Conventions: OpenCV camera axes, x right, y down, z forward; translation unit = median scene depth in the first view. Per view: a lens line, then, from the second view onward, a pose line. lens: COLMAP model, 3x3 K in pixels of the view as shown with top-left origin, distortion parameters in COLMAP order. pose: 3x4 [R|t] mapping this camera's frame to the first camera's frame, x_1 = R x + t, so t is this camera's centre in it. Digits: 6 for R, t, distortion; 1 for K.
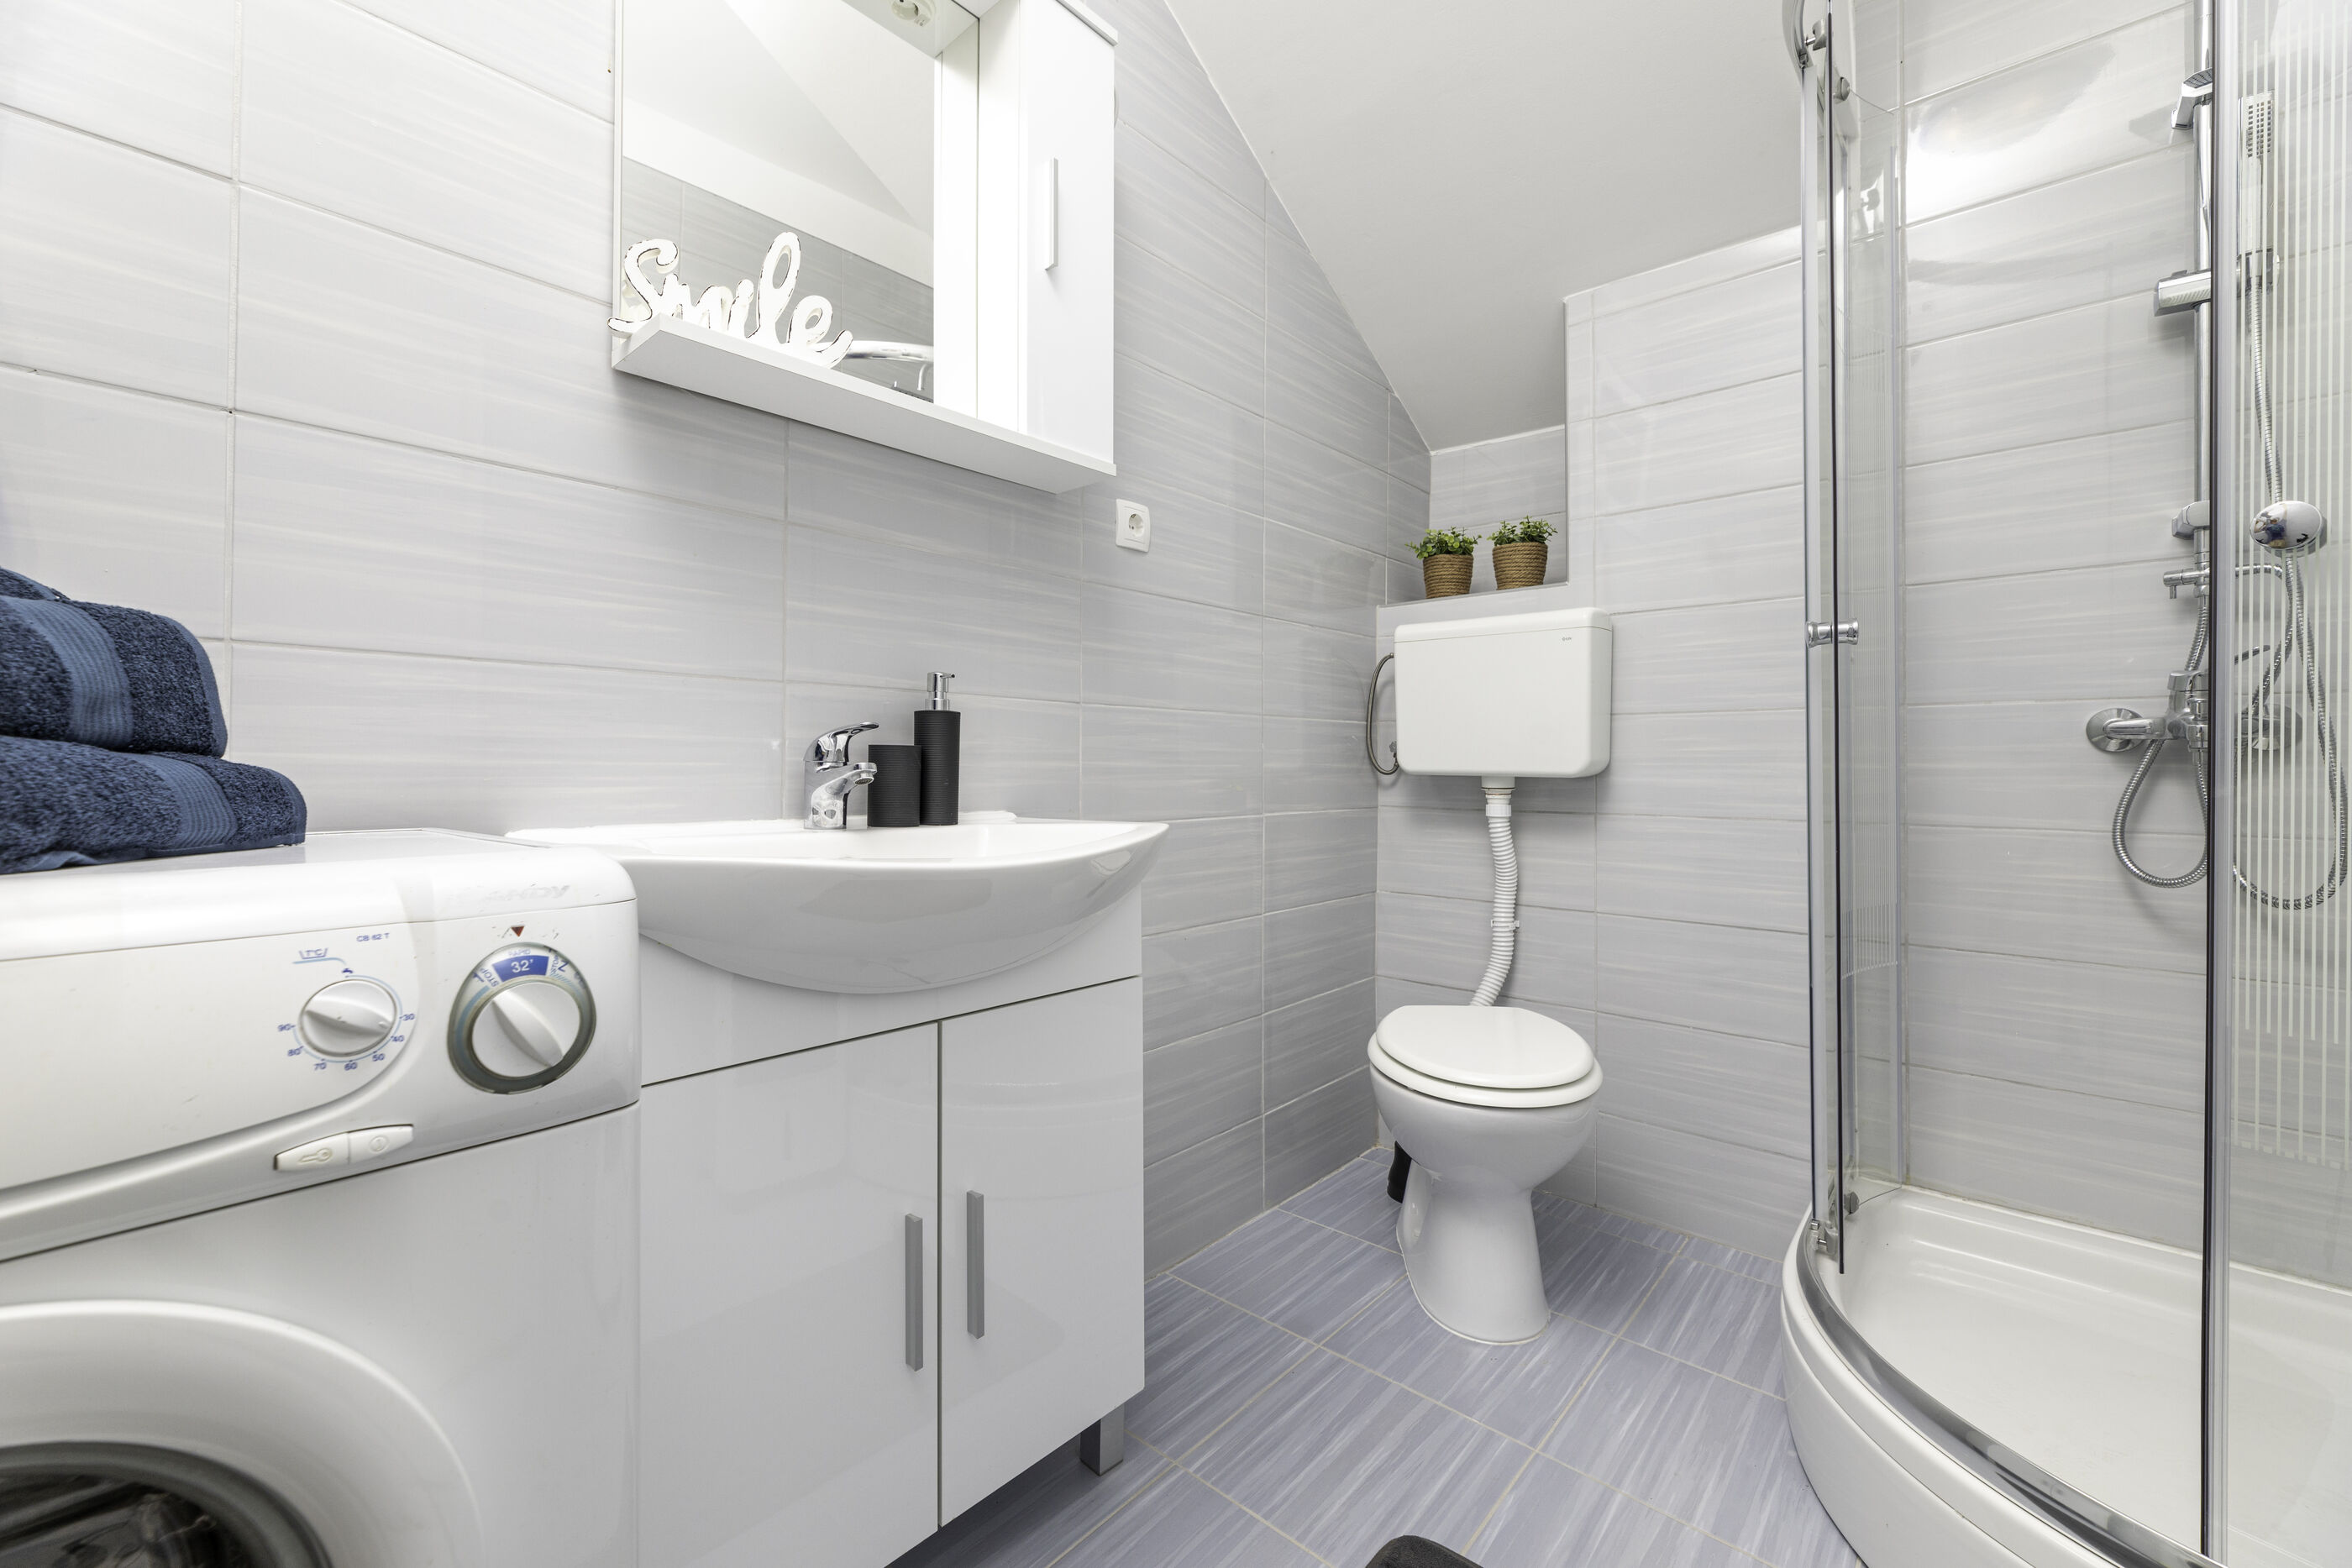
lens RADIAL K [[929.0, 0, 1168.8], [0, 929.0, 766.3], [0, 0, 1]] dist [-0.002362, -0.000395]
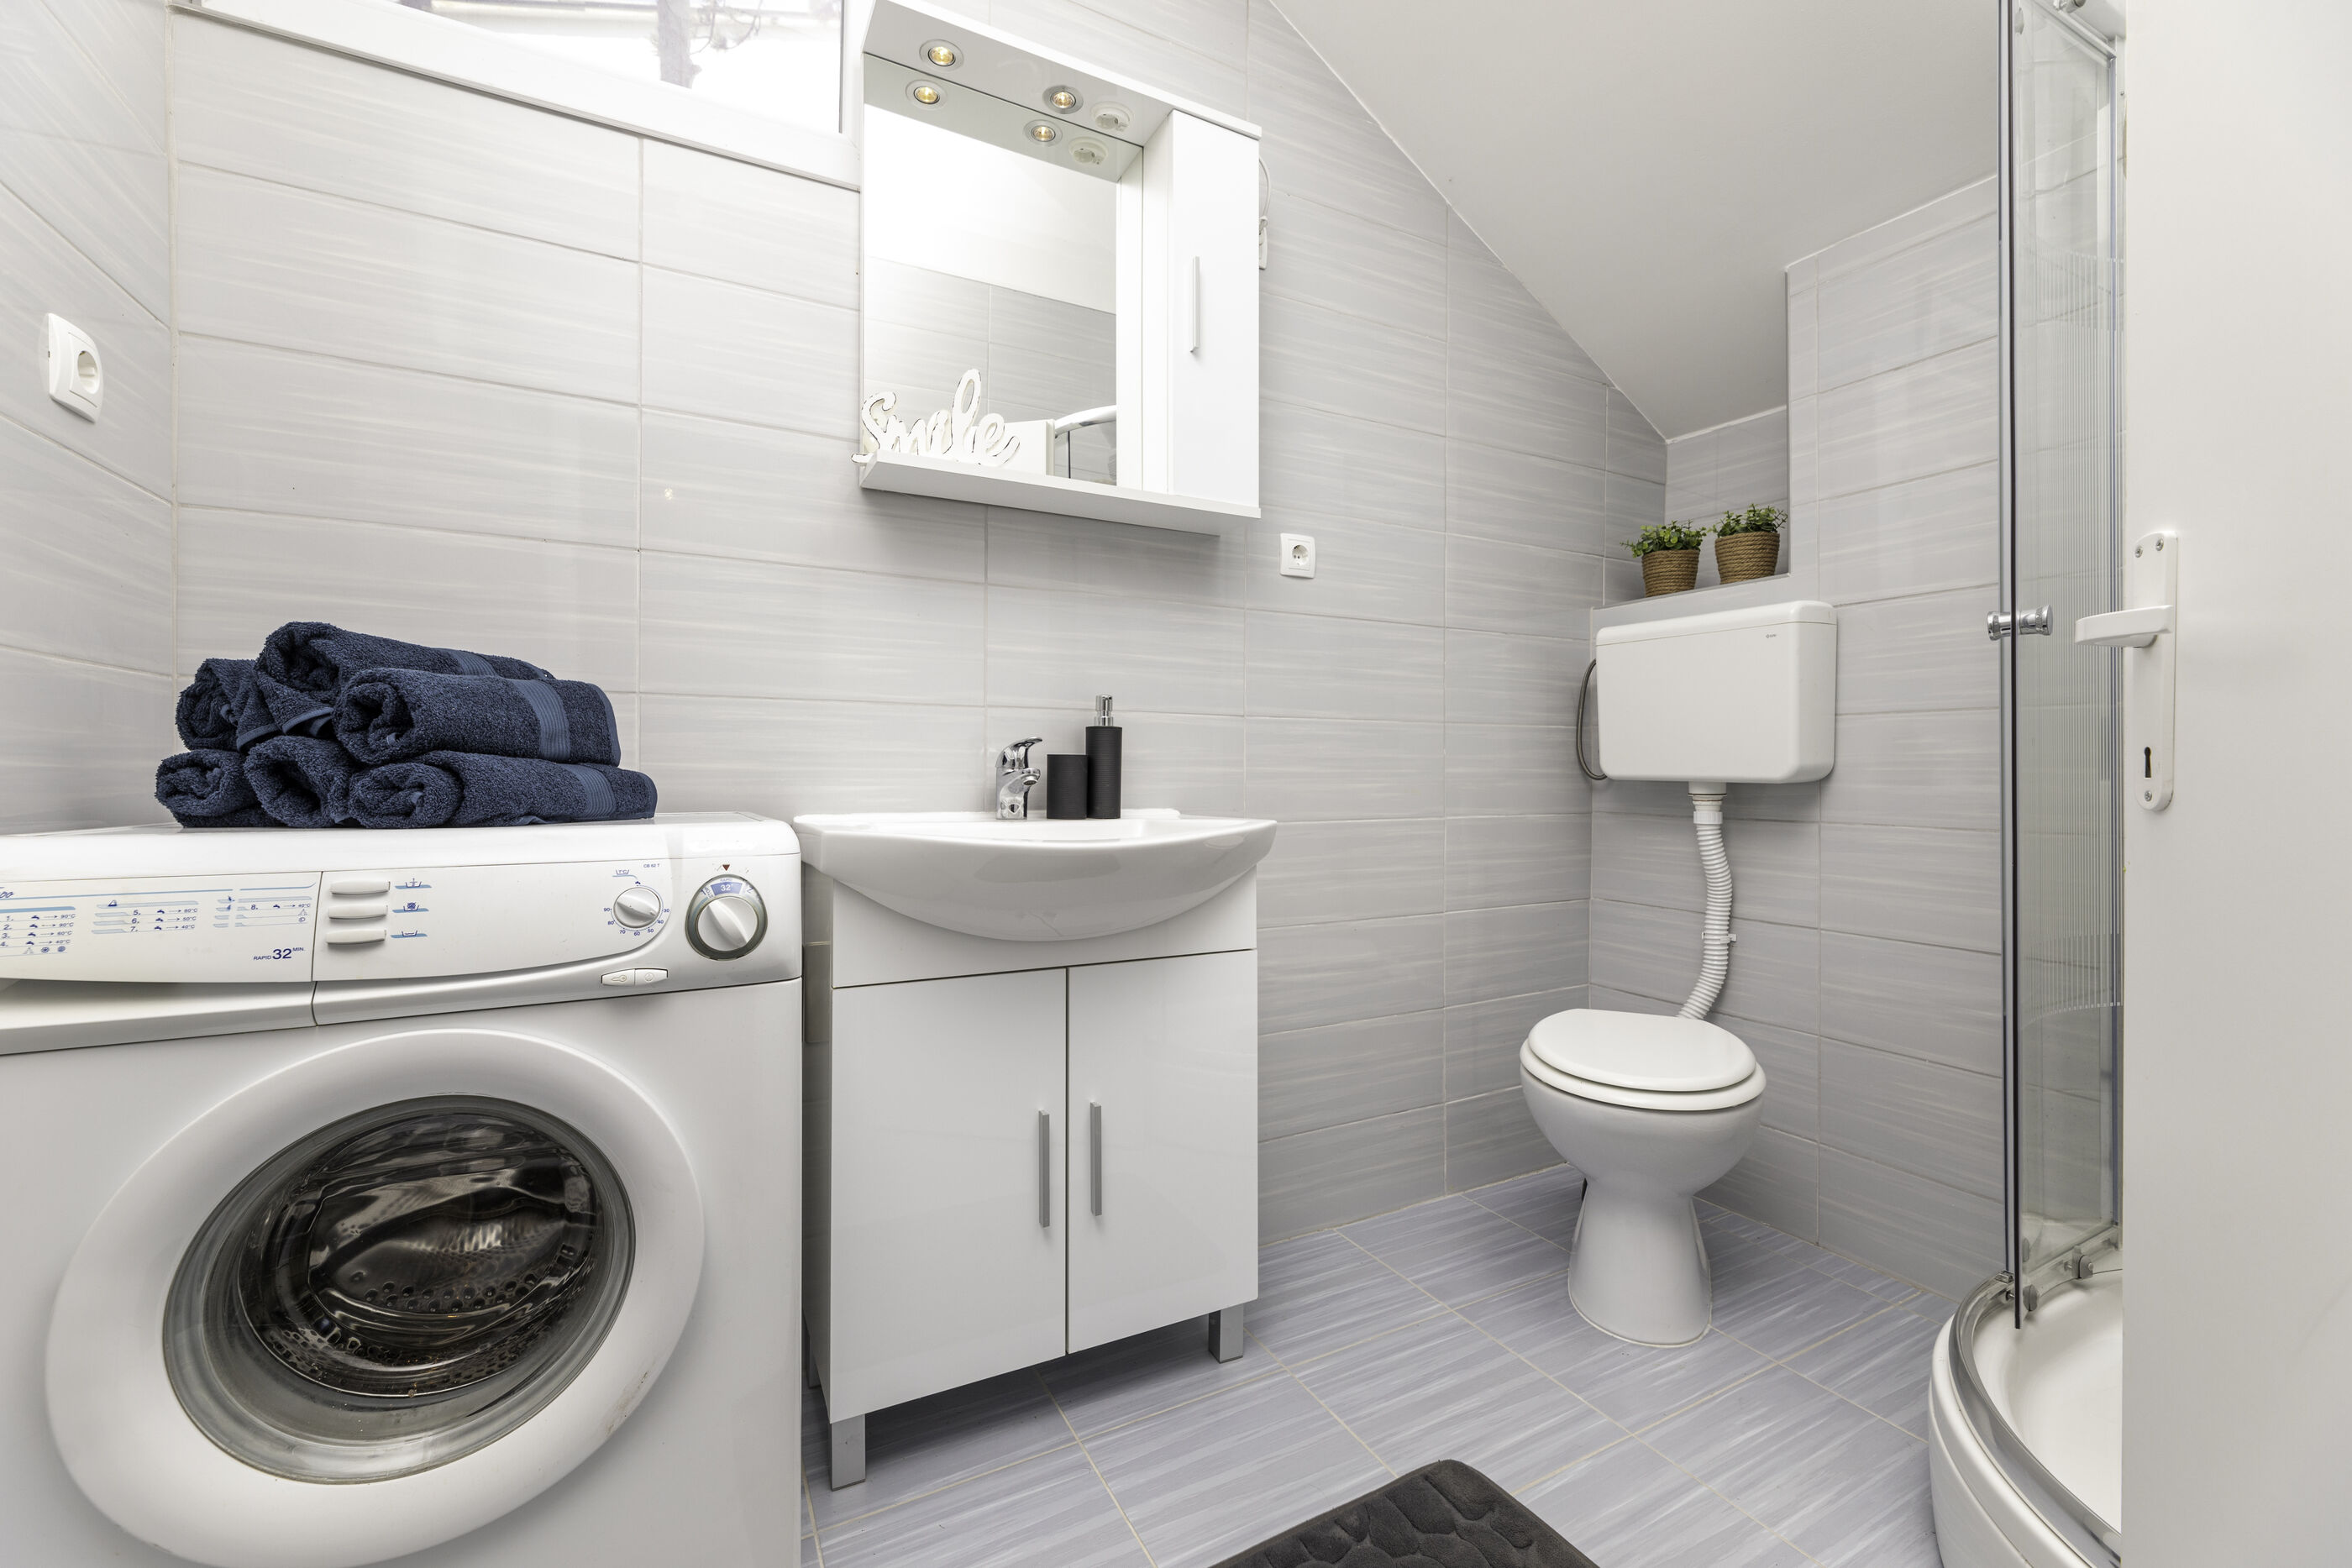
lens RADIAL K [[924.0, 0, 1176.0], [0, 924.0, 784.0], [0, 0, 1]] dist [-0.000557, 0.000075]
pose [[0.942426, 0.004353, -0.334387, 0.230865], [0.000181, 0.999908, 0.013527, 0.000171], [0.334416, -0.012809, 0.942339, -0.115568]]
